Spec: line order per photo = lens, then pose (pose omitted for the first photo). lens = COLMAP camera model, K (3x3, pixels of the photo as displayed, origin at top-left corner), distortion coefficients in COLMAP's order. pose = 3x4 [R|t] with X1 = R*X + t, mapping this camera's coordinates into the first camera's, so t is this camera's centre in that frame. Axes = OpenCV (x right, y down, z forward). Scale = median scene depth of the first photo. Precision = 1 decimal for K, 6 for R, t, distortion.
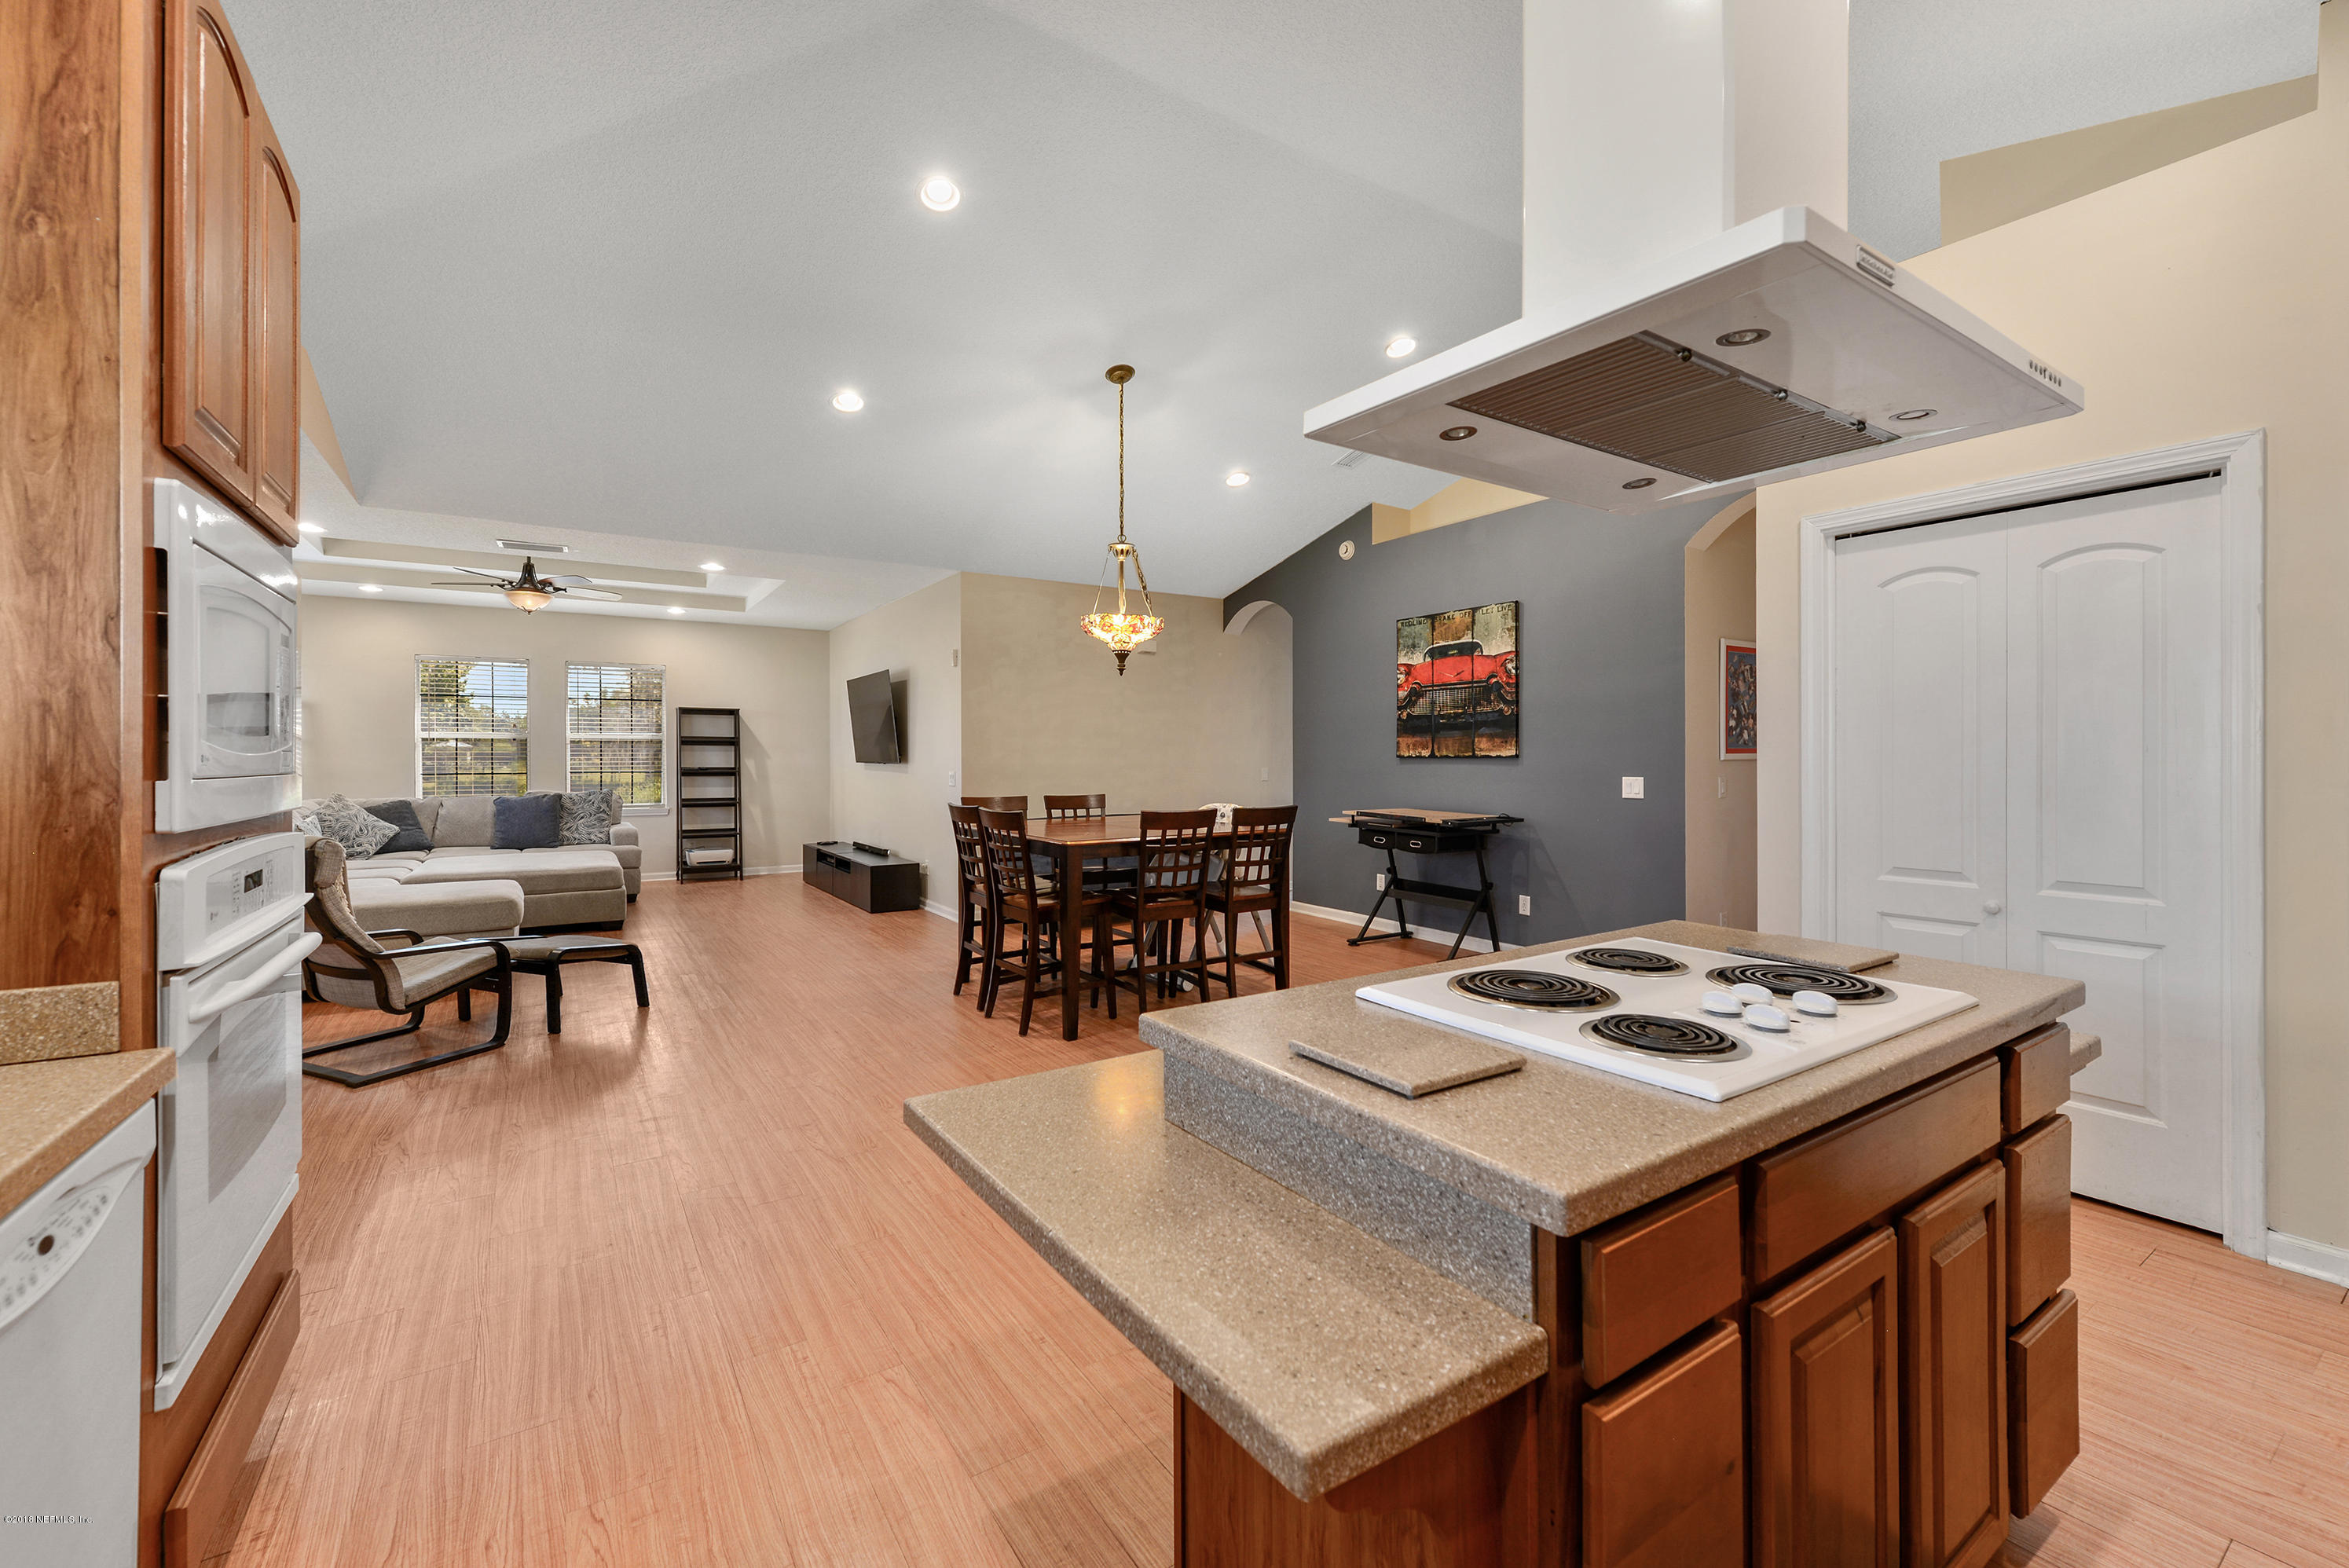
lens RADIAL K [[929.5, 0, 1144.8], [0, 929.5, 766.2], [0, 0, 1]] dist [0.002353, -0.001788]
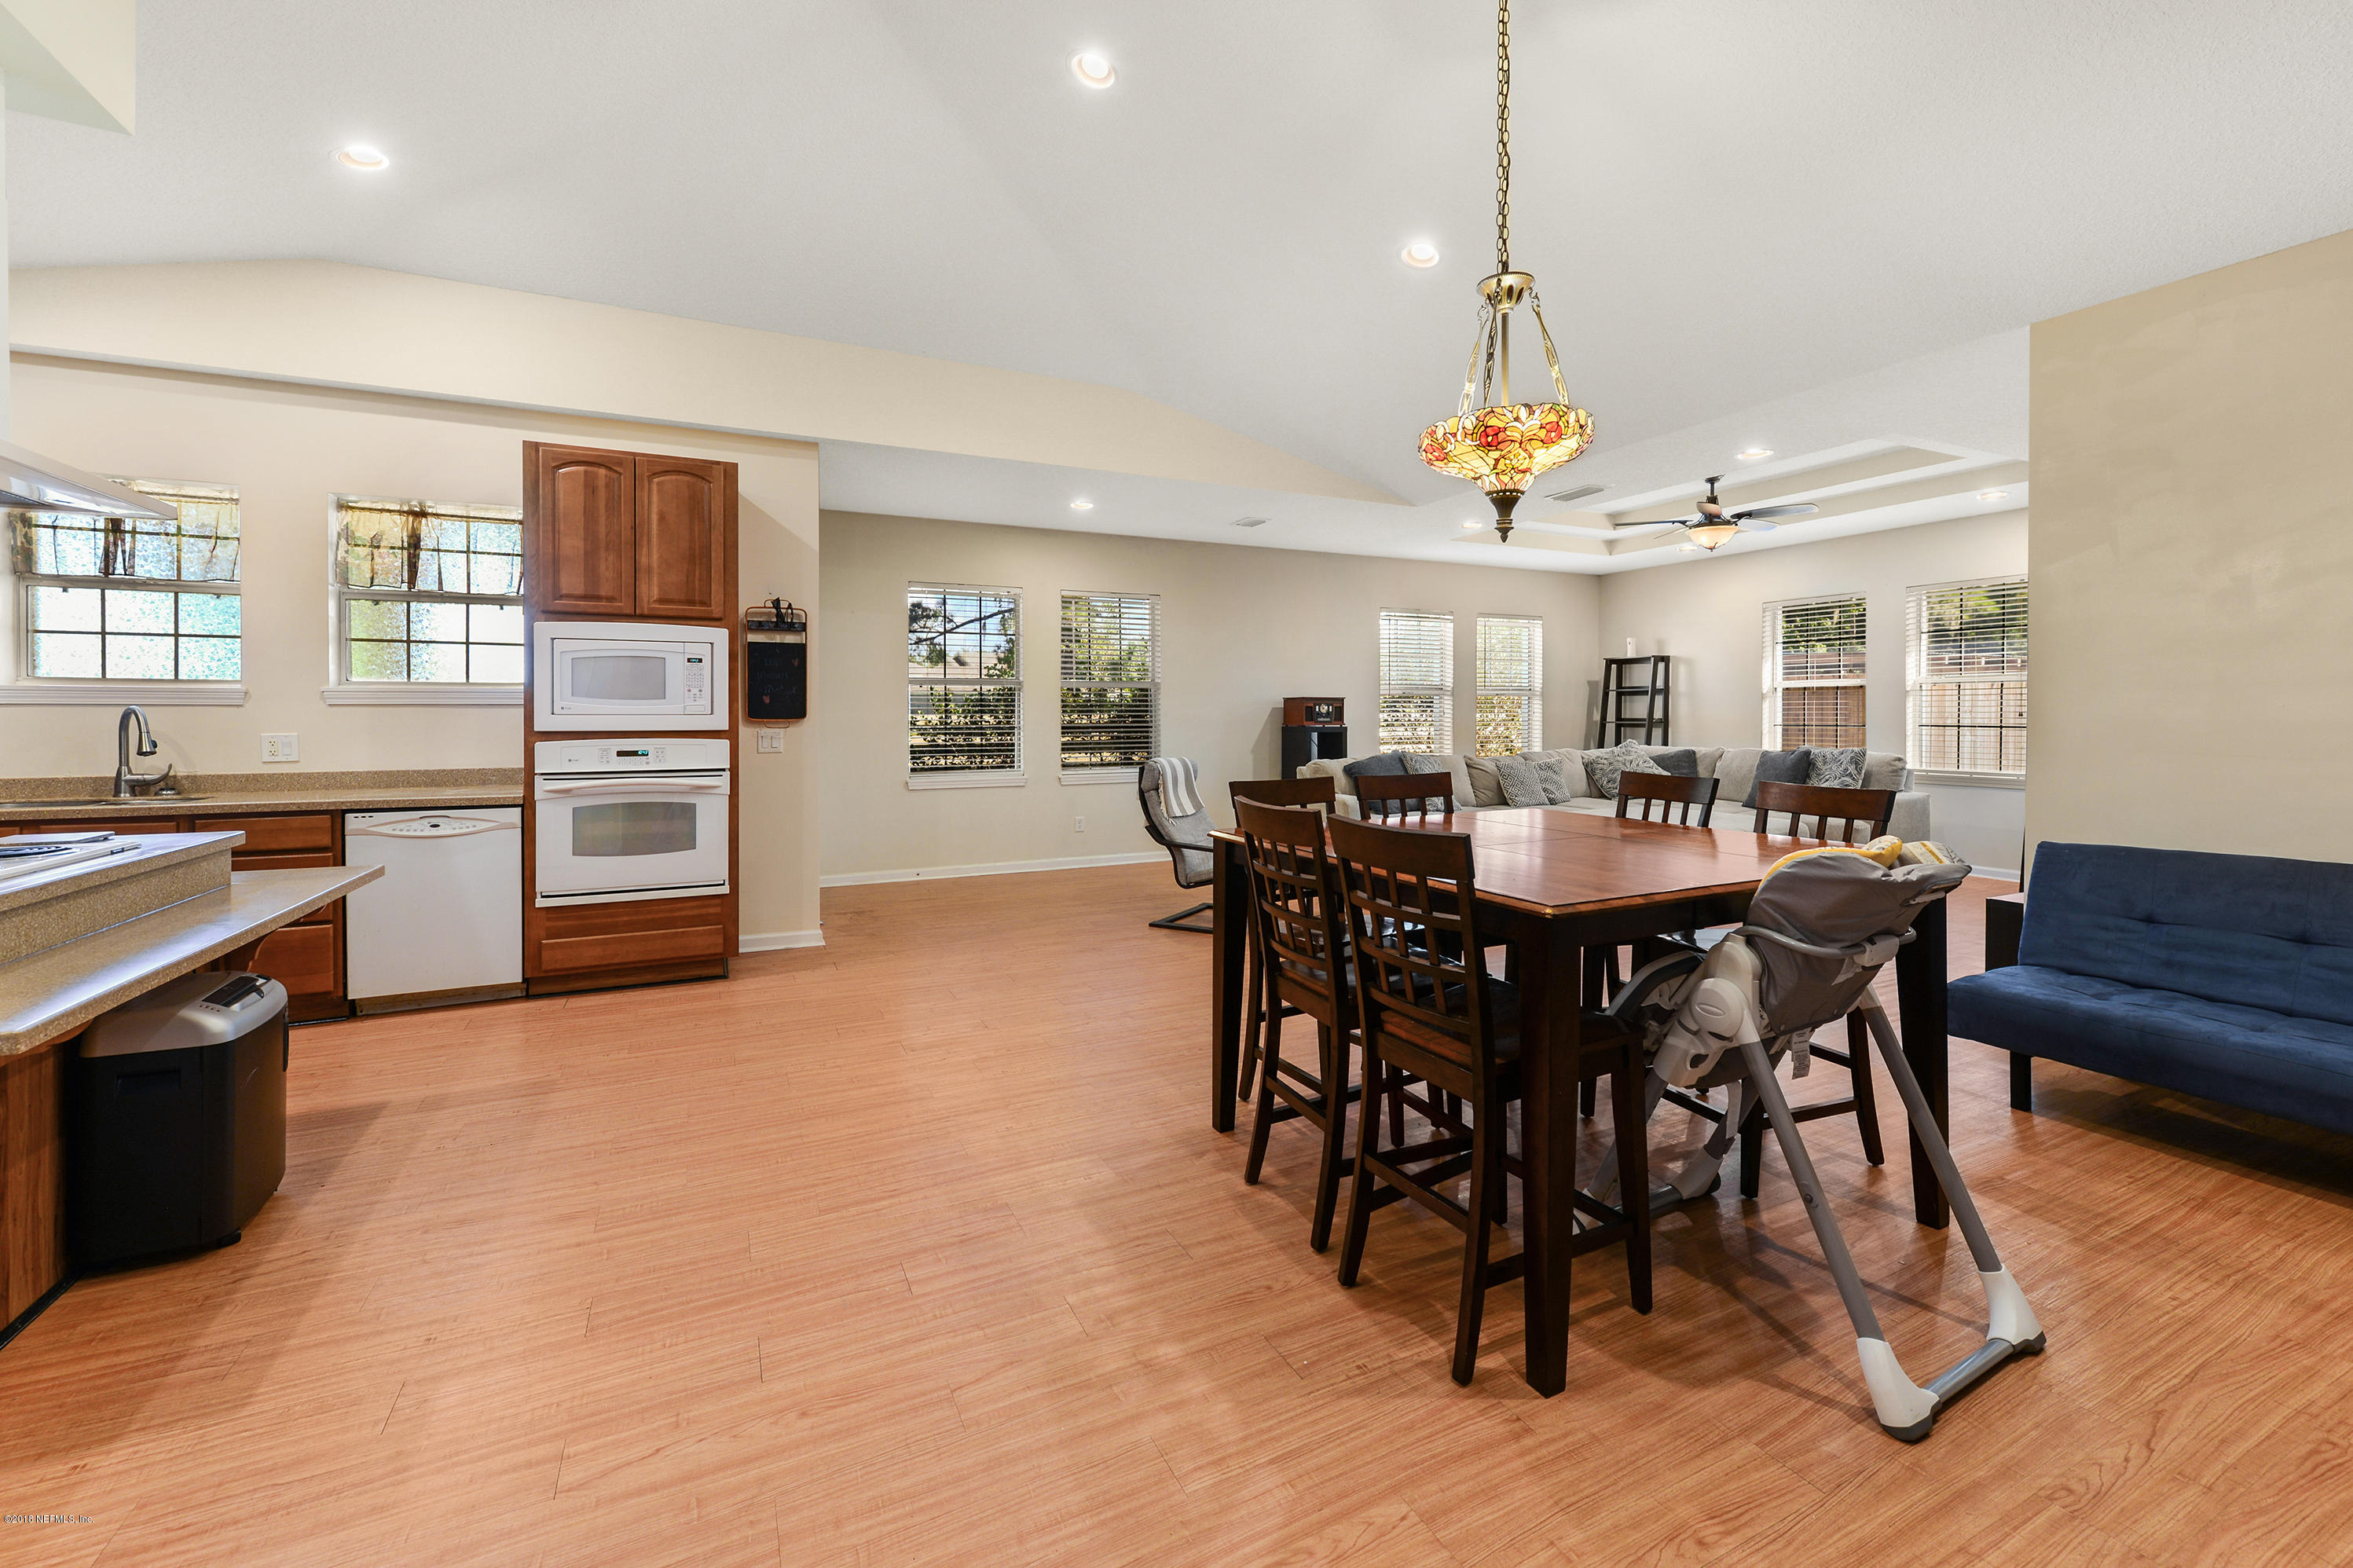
lens RADIAL K [[931.1, 0, 1185.3], [0, 931.1, 735.5], [0, 0, 1]] dist [0.002353, -0.001788]
pose [[-0.120886, 0.027006, -0.992299, 0.377556], [-0.008234, 0.999568, 0.028207, -0.005043], [0.992632, 0.011580, -0.120611, 0.686273]]
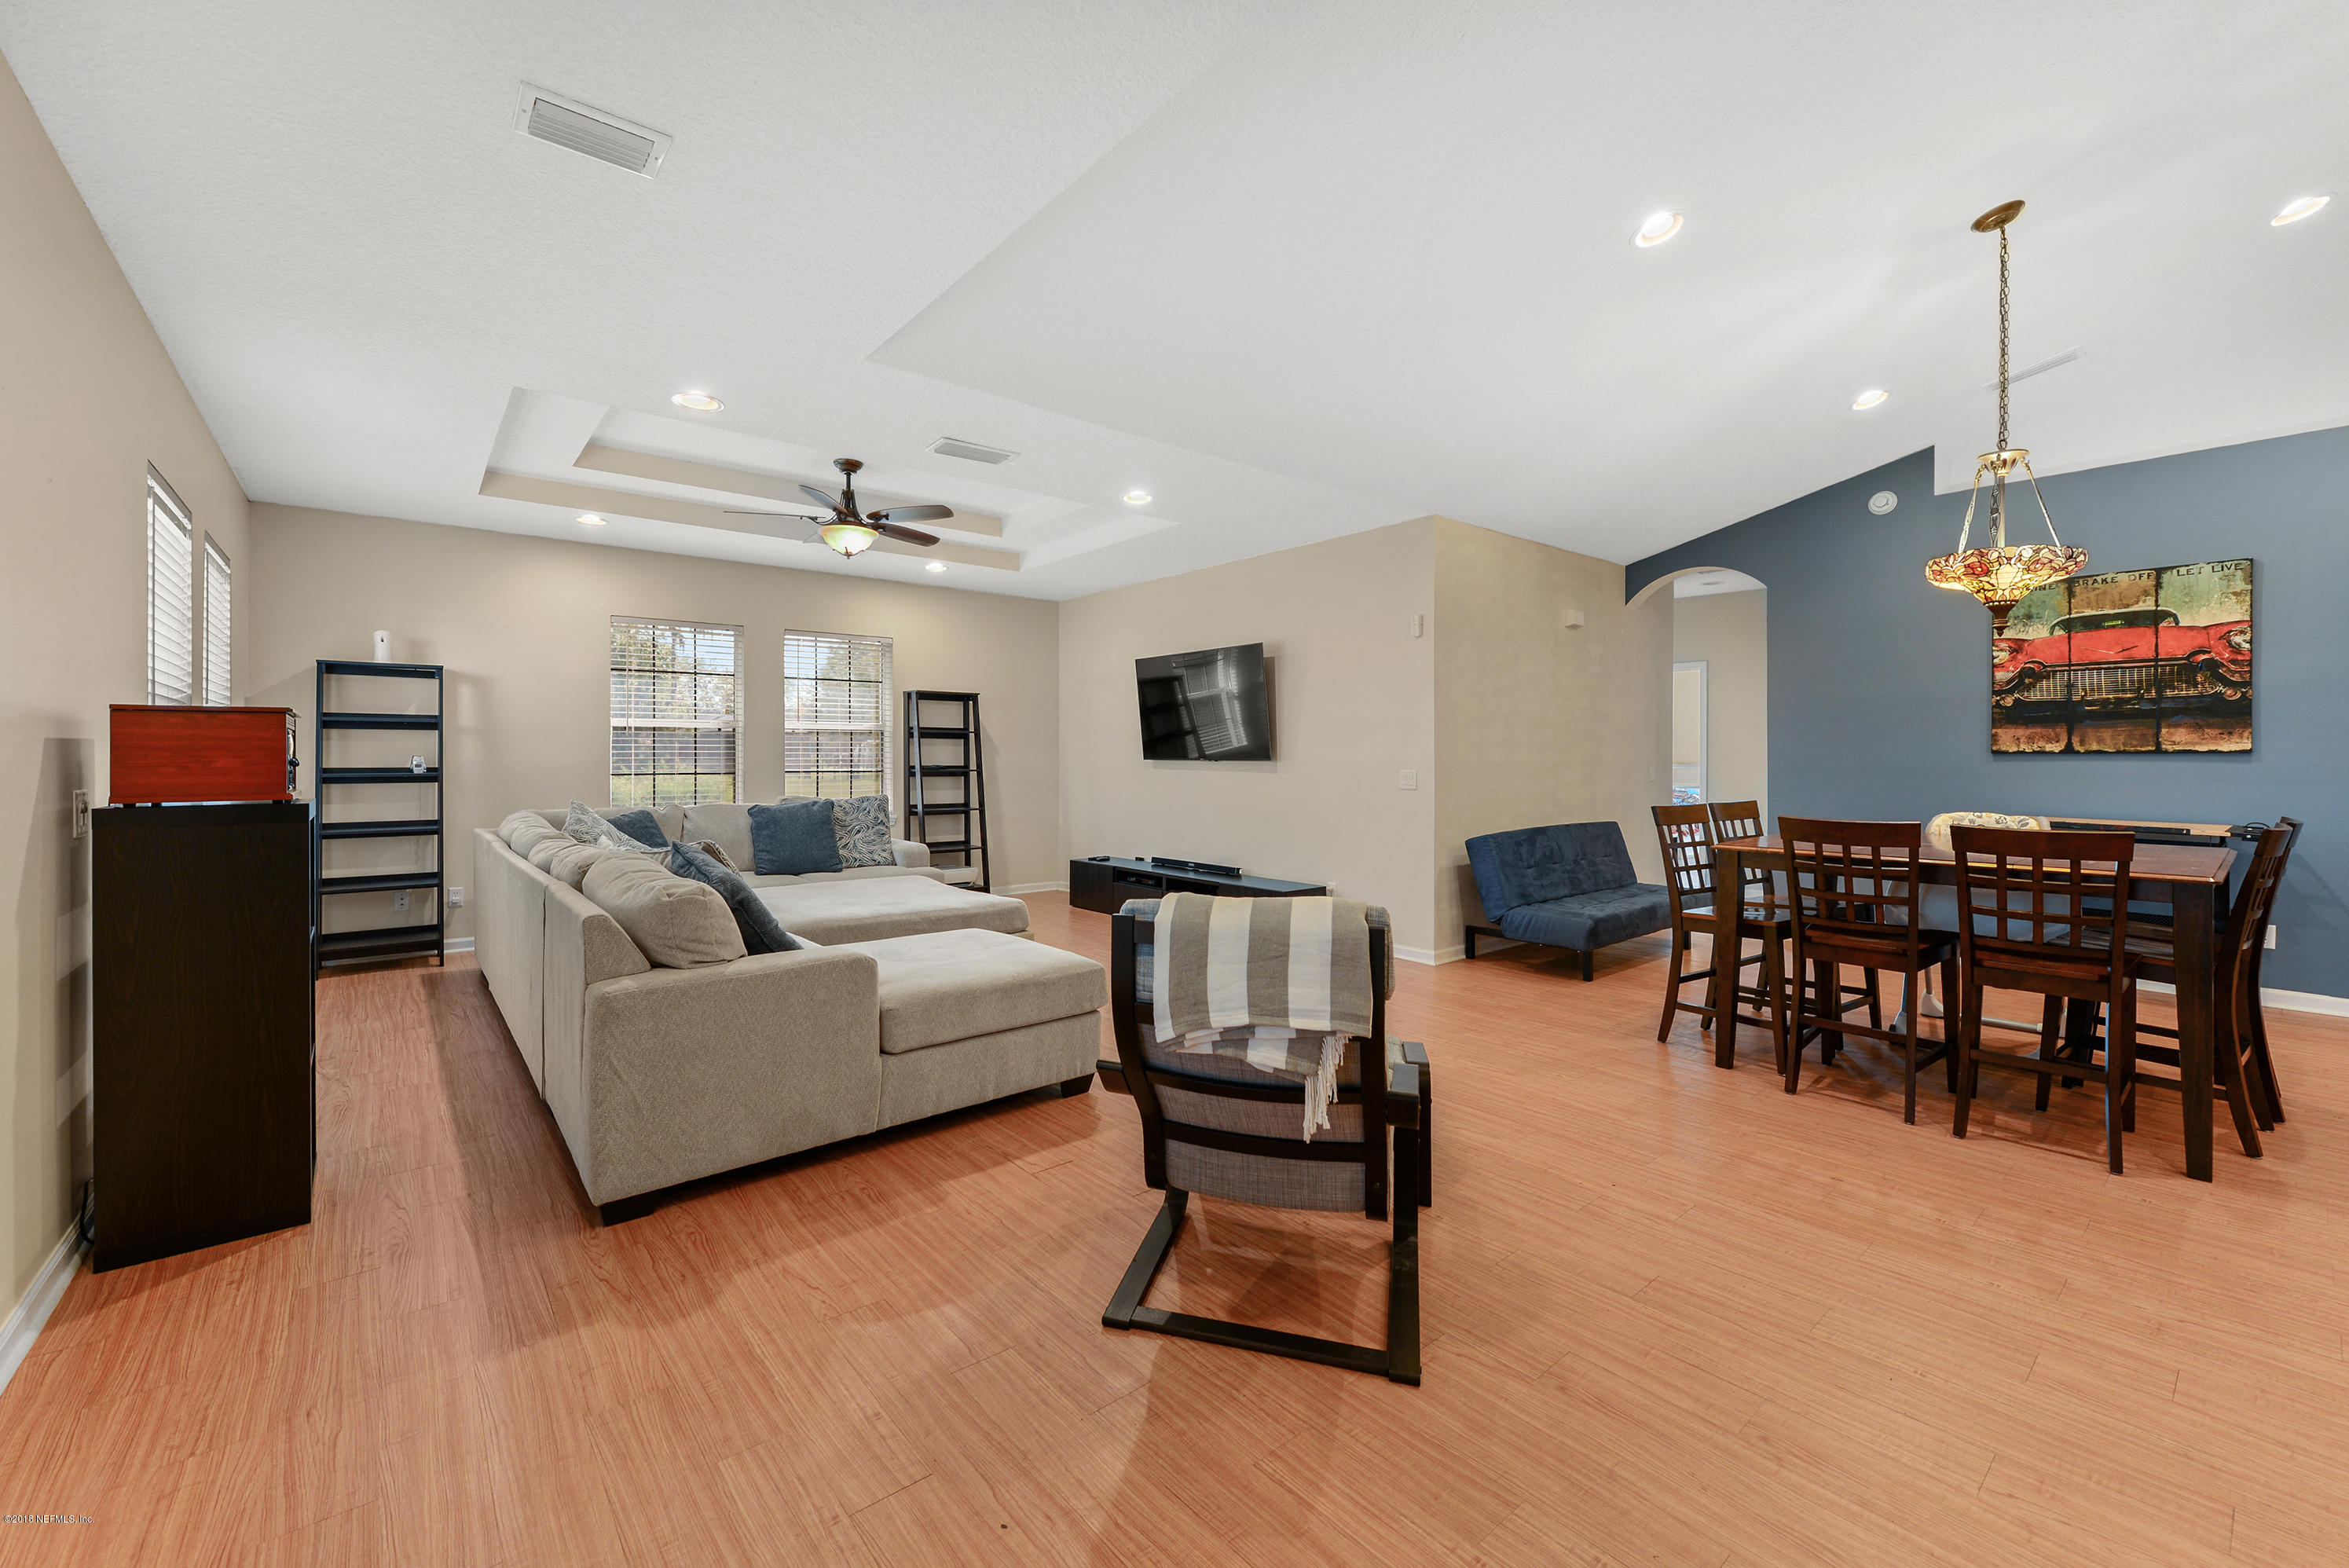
lens RADIAL K [[929.5, 0, 1156.1], [0, 929.5, 762.2], [0, 0, 1]] dist [0.002353, -0.001788]
pose [[0.994274, 0.000244, 0.106863, -0.574300], [0.000039, 0.999996, -0.002654, 0.000865], [-0.106863, 0.002643, 0.994270, 0.276323]]
